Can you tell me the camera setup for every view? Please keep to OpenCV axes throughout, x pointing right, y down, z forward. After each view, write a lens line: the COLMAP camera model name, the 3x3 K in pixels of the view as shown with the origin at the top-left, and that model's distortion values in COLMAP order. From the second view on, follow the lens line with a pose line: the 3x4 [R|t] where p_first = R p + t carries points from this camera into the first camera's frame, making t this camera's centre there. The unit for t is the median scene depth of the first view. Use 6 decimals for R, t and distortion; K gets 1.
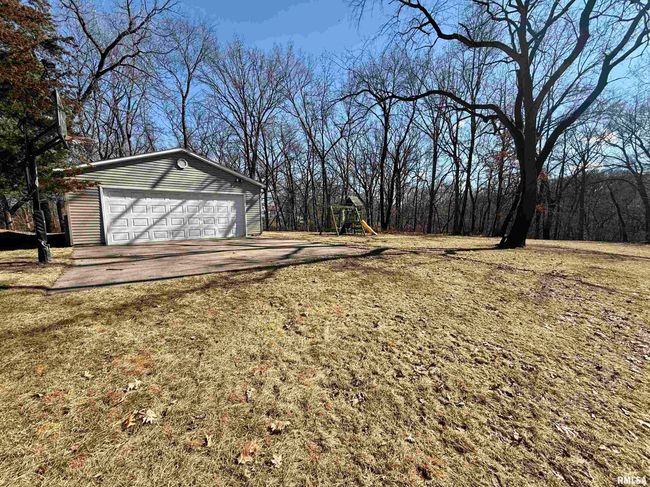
lens RADIAL K [[258.6, 0, 320.0], [0, 258.6, 246.7], [0, 0, 1]] dist [0.000539, 0.000948]
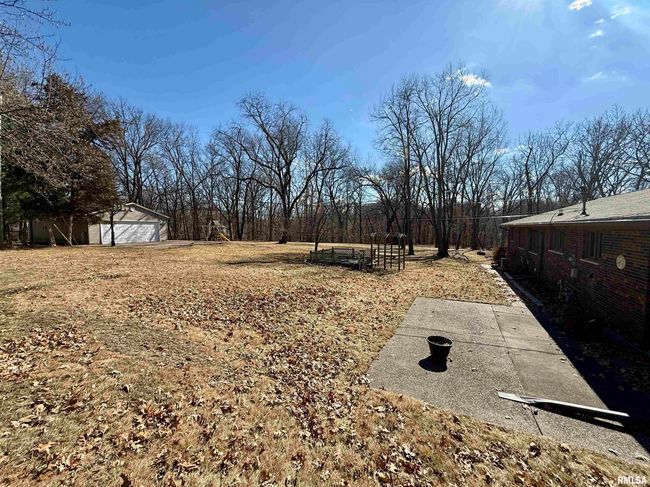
lens RADIAL K [[258.6, 0, 324.3], [0, 258.6, 241.1], [0, 0, 1]] dist [0.000539, 0.000948]
pose [[0.876618, -0.015279, 0.480944, -0.128712], [0.044865, 0.997737, -0.050078, 0.136163], [-0.479091, 0.065477, 0.875320, -1.596120]]
